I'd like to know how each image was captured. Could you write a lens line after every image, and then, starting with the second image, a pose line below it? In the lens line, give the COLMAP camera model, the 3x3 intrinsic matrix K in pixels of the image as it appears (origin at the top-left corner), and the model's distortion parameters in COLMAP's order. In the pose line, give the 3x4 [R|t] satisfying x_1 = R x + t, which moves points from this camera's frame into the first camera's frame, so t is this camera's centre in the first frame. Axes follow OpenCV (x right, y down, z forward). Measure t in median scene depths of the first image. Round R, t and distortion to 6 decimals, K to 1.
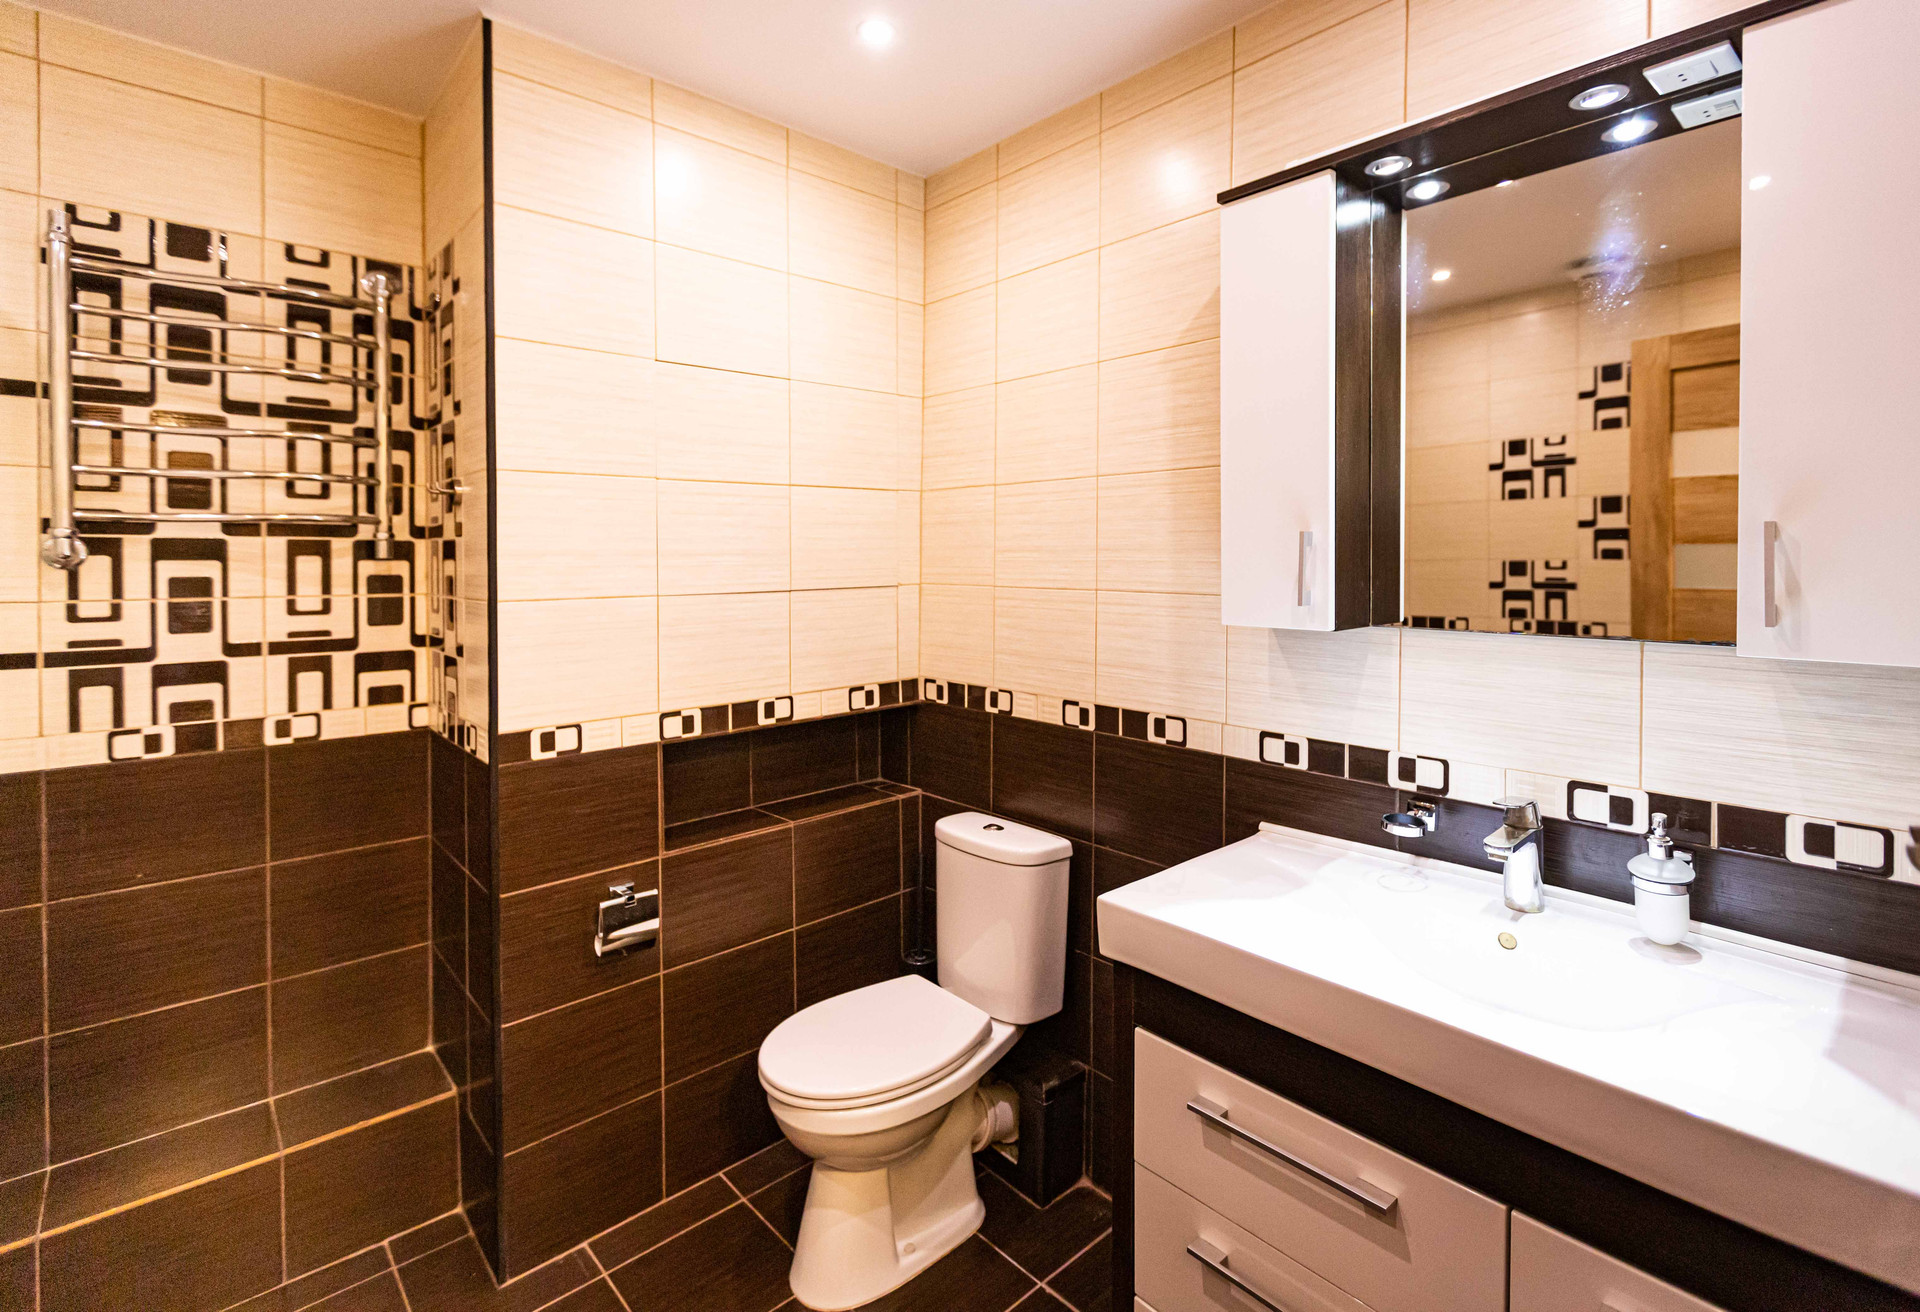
lens RADIAL K [[893.3, 0, 929.6], [0, 893.3, 563.8], [0, 0, 1]] dist [-0.000406, 0.002892]
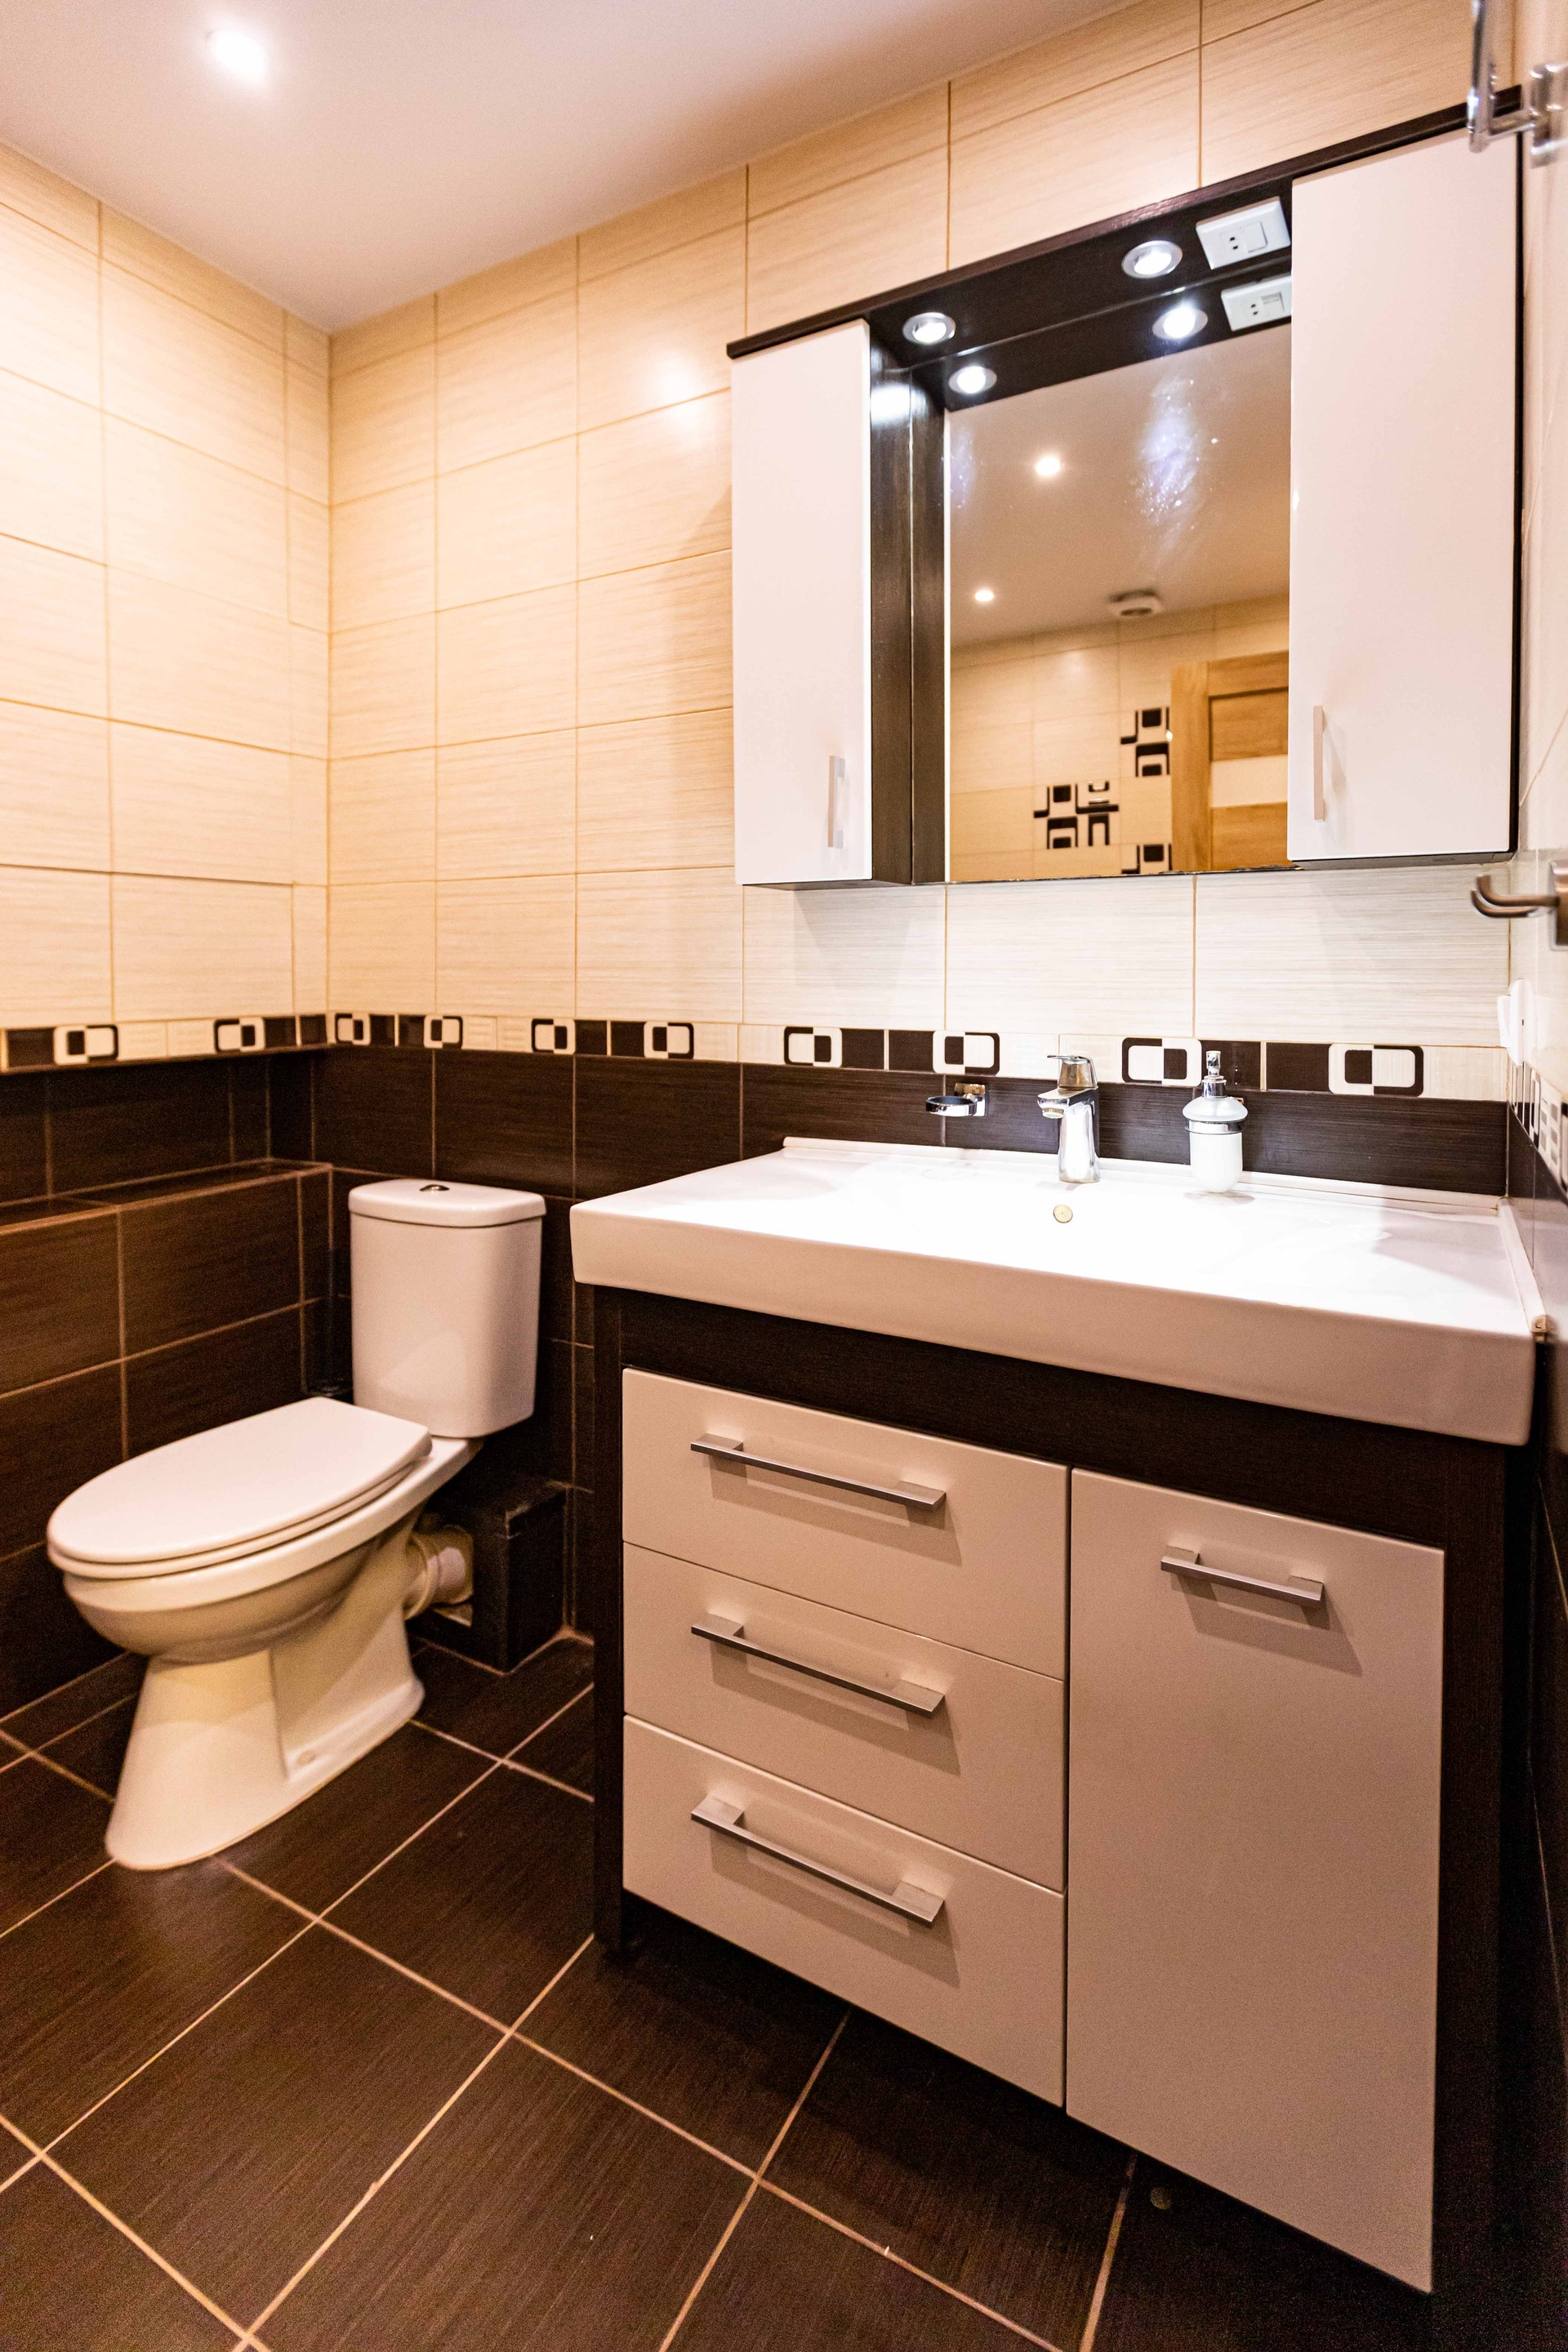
lens RADIAL K [[1088.7, 0, 761.1], [0, 1088.7, 1138.6], [0, 0, 1]] dist [0.006714, 0.000611]
pose [[0.948678, -0.017998, 0.315732, 0.047117], [0.009192, 0.999527, 0.029358, 0.244021], [-0.316111, -0.024949, 0.948394, 0.098824]]
